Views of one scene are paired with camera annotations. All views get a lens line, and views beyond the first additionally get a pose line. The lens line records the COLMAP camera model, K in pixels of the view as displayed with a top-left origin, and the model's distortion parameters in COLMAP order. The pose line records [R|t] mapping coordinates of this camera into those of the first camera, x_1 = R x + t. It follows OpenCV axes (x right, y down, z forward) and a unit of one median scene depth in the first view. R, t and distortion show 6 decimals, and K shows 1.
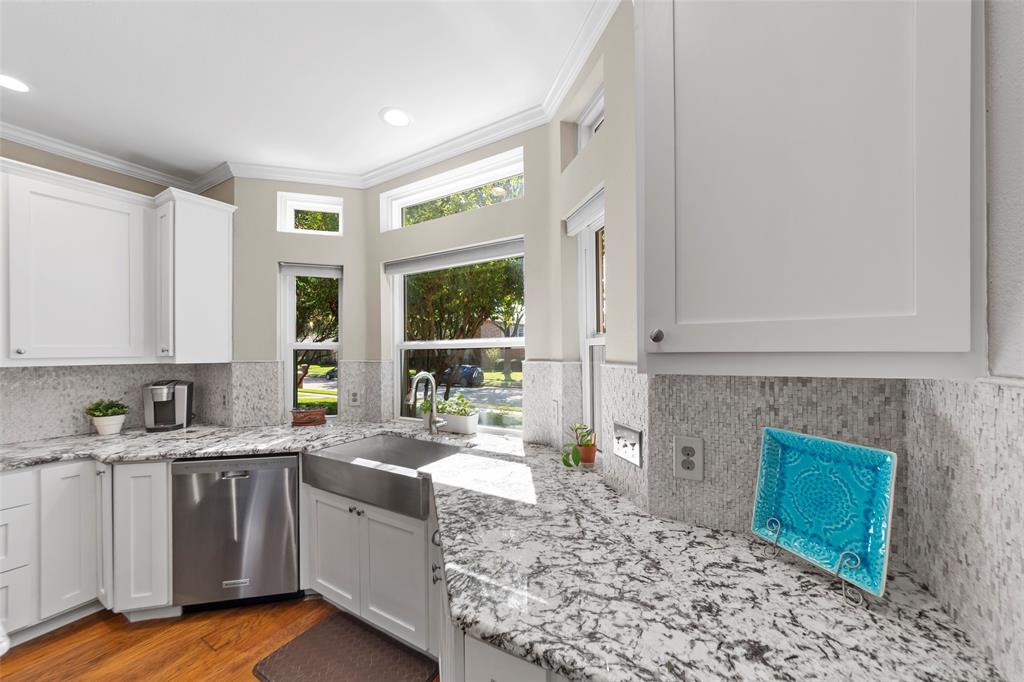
lens RADIAL K [[369.5, 0, 512.1], [0, 369.5, 349.5], [0, 0, 1]] dist [0.000022, 0.000177]
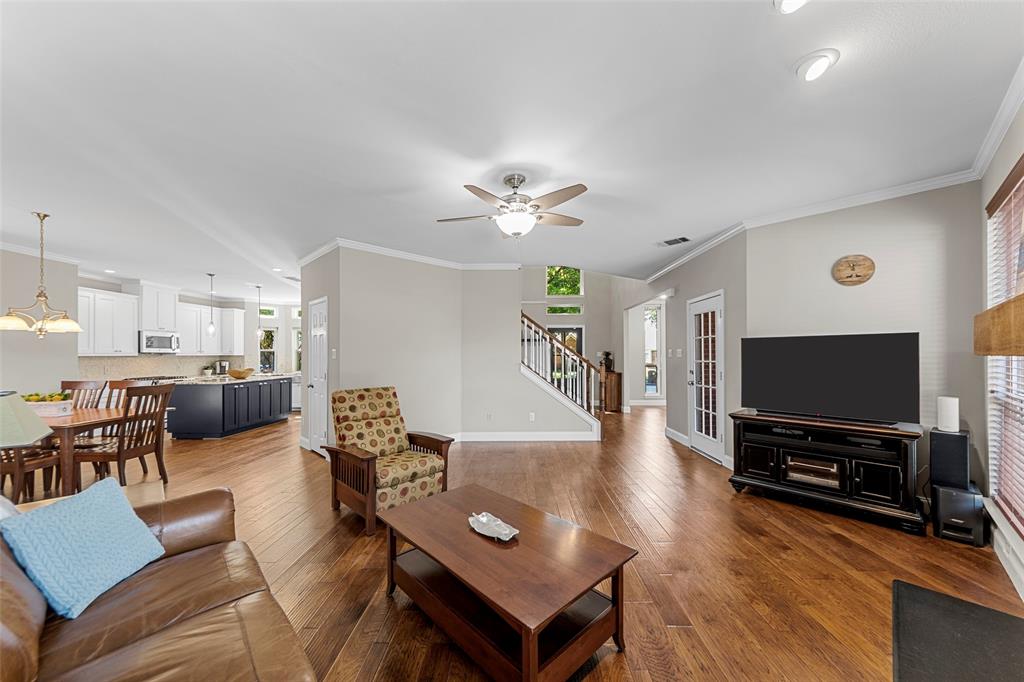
lens RADIAL K [[369.5, 0, 512.1], [0, 369.5, 349.5], [0, 0, 1]] dist [0.000022, 0.000177]
pose [[0.863442, 0.005869, 0.504414, -0.340455], [-0.004697, 0.999983, -0.003594, -0.014867], [-0.504426, 0.000734, 0.863455, -3.414405]]
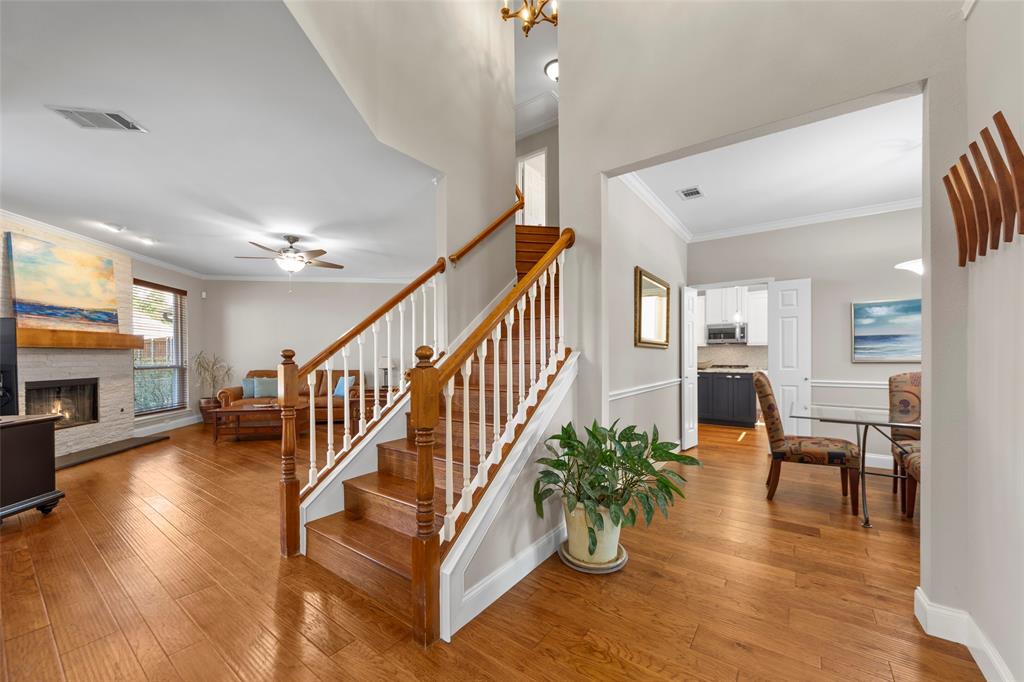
lens RADIAL K [[392.2, 0, 513.9], [0, 392.2, 356.5], [0, 0, 1]] dist [0.000795, 0.000012]
pose [[-0.084634, 0.013855, -0.996316, 2.241014], [0.015985, 0.999794, 0.012545, 0.058143], [0.996284, -0.014865, -0.084838, -1.056157]]
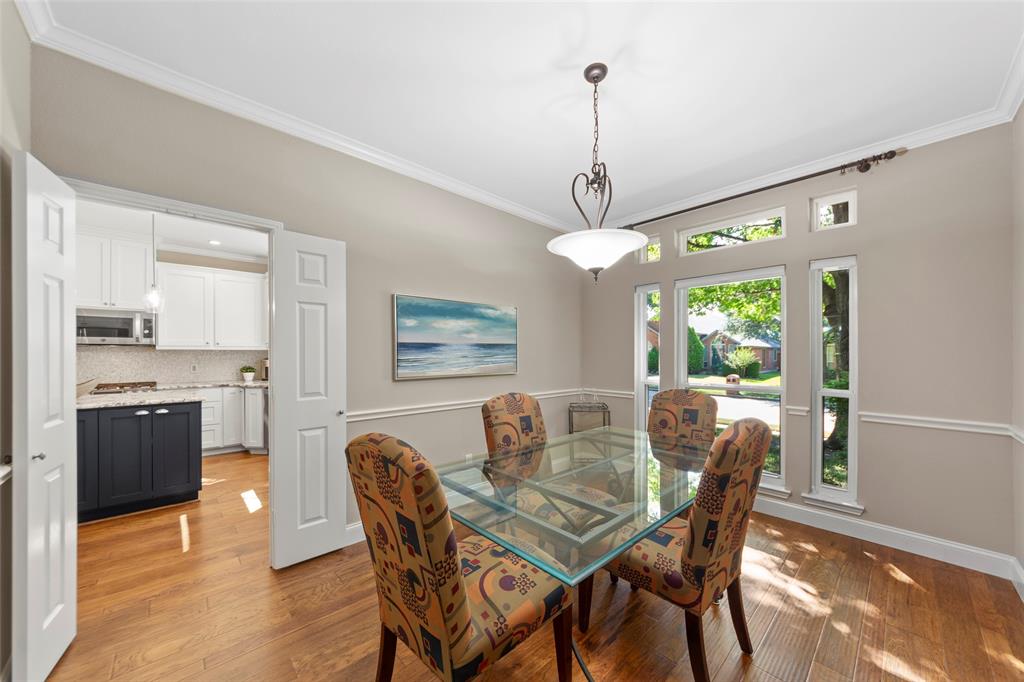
lens RADIAL K [[369.5, 0, 512.1], [0, 369.5, 349.5], [0, 0, 1]] dist [0.000022, 0.000177]
pose [[0.961515, 0.001608, -0.274747, 1.021693], [-0.001627, 0.999999, 0.000160, 0.035162], [0.274747, 0.000293, 0.961516, -0.689677]]
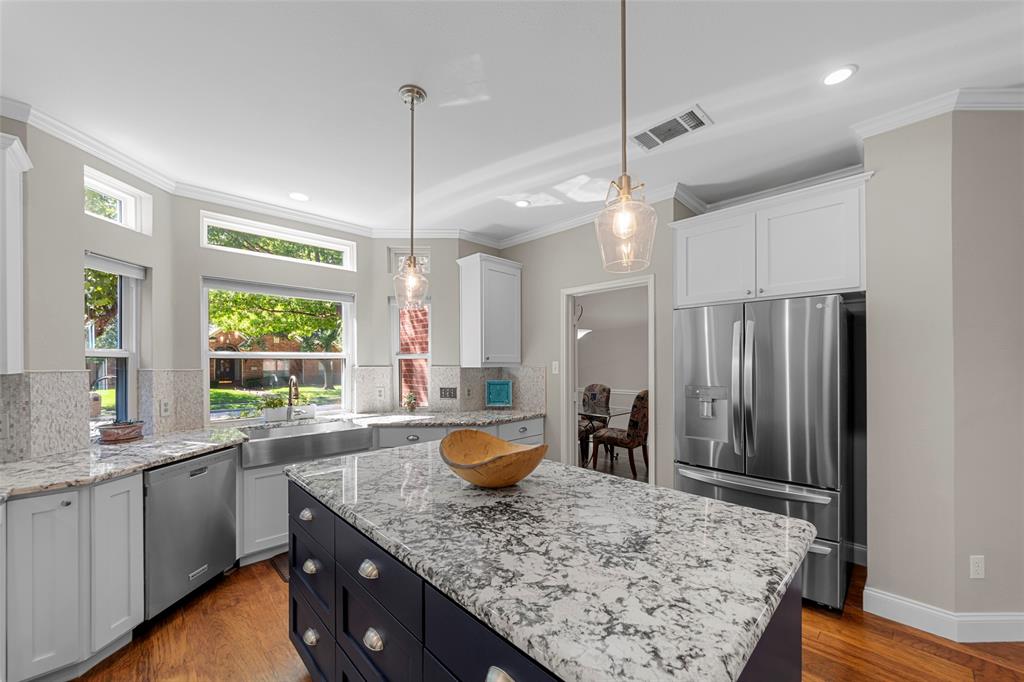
lens RADIAL K [[393.0, 0, 513.6], [0, 393.0, 347.4], [0, 0, 1]] dist [0.000125, -0.000027]
pose [[0.246586, 0.045609, 0.968047, -1.309592], [-0.008449, 0.998955, -0.044914, 0.013007], [-0.969084, 0.002896, 0.246713, -0.141698]]
